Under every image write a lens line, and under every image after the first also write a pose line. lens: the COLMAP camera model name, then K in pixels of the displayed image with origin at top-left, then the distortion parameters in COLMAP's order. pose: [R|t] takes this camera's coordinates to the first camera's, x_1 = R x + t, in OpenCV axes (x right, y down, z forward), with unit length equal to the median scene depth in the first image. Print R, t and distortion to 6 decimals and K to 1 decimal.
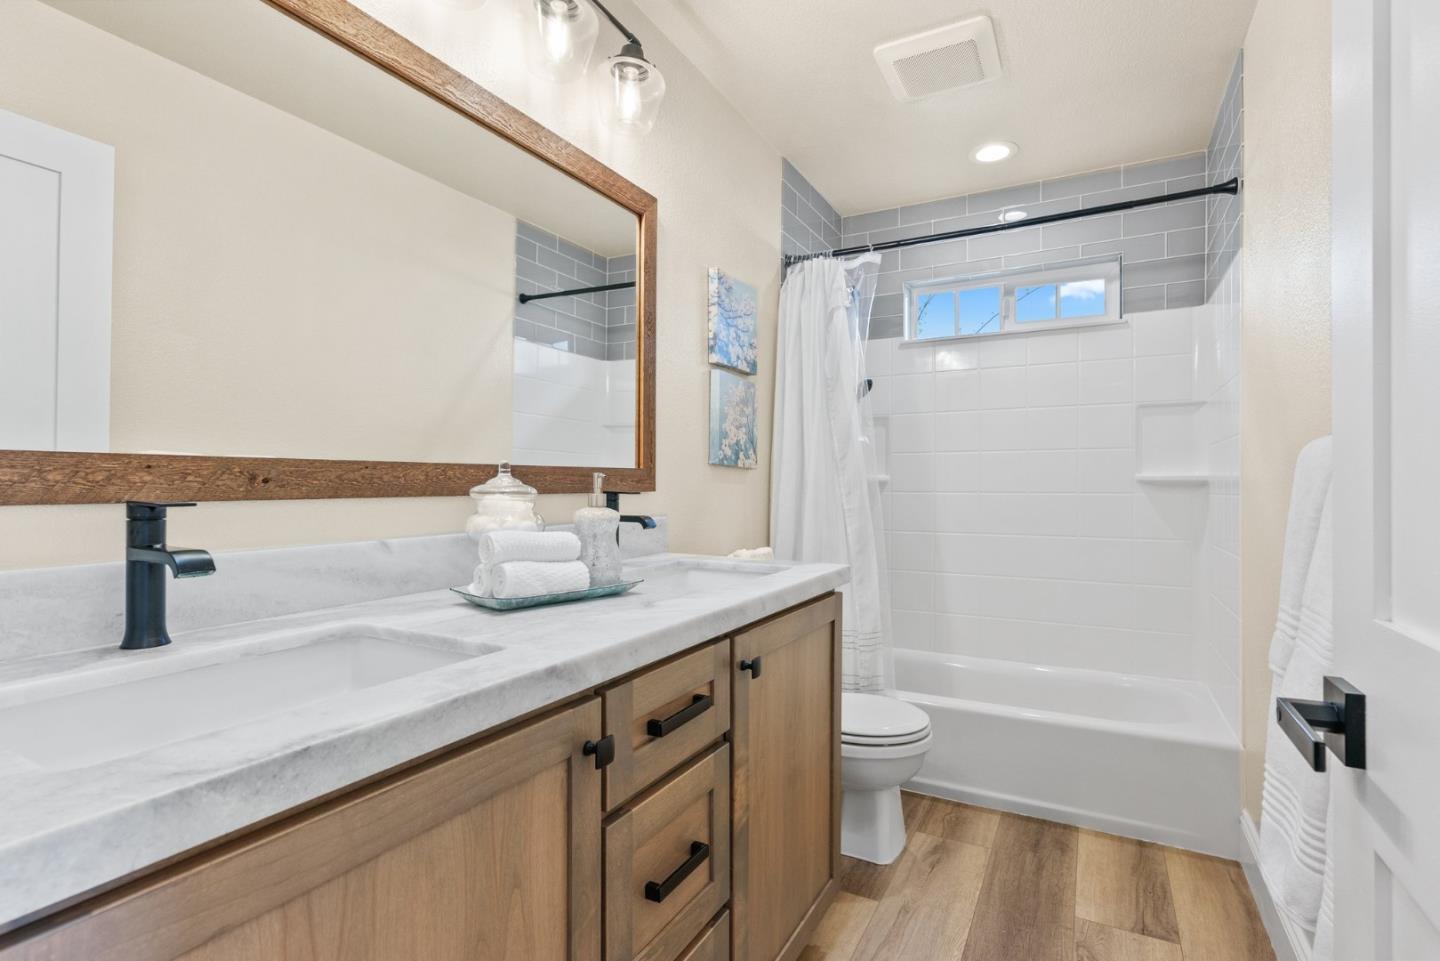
lens RADIAL K [[680.7, 0, 727.4], [0, 680.7, 484.0], [0, 0, 1]] dist [-0.000419, -0.000362]
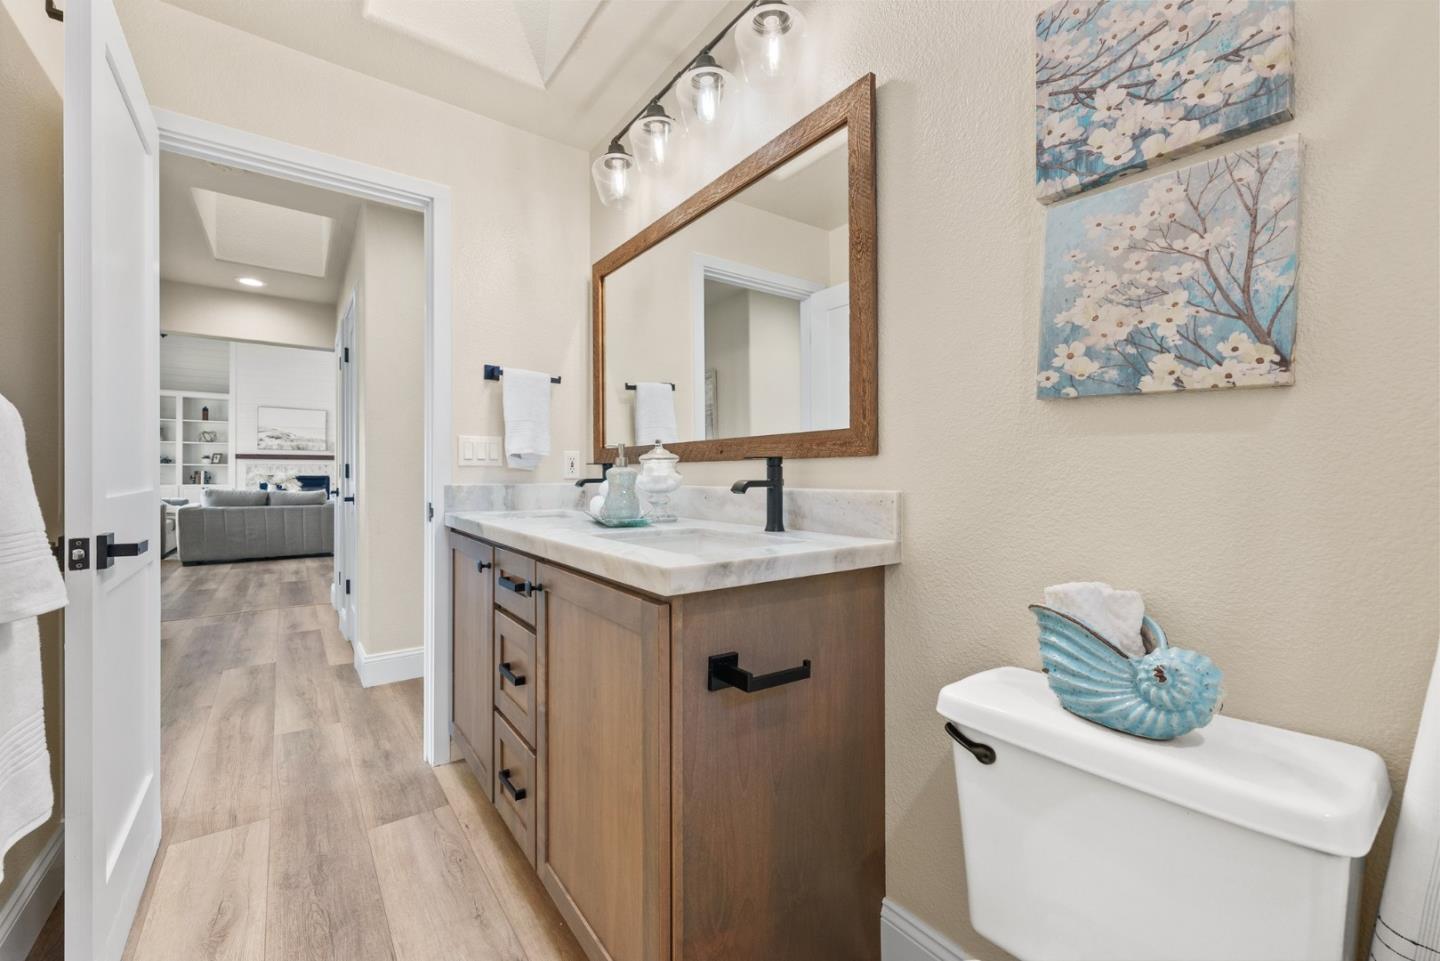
lens RADIAL K [[585.0, 0, 723.5], [0, 585.0, 476.2], [0, 0, 1]] dist [0.000827, 0.000005]
pose [[-0.423599, 0.001595, -0.905848, 0.716939], [-0.001809, 0.999995, 0.002607, 0.040850], [0.905848, 0.002743, -0.423594, 1.448013]]
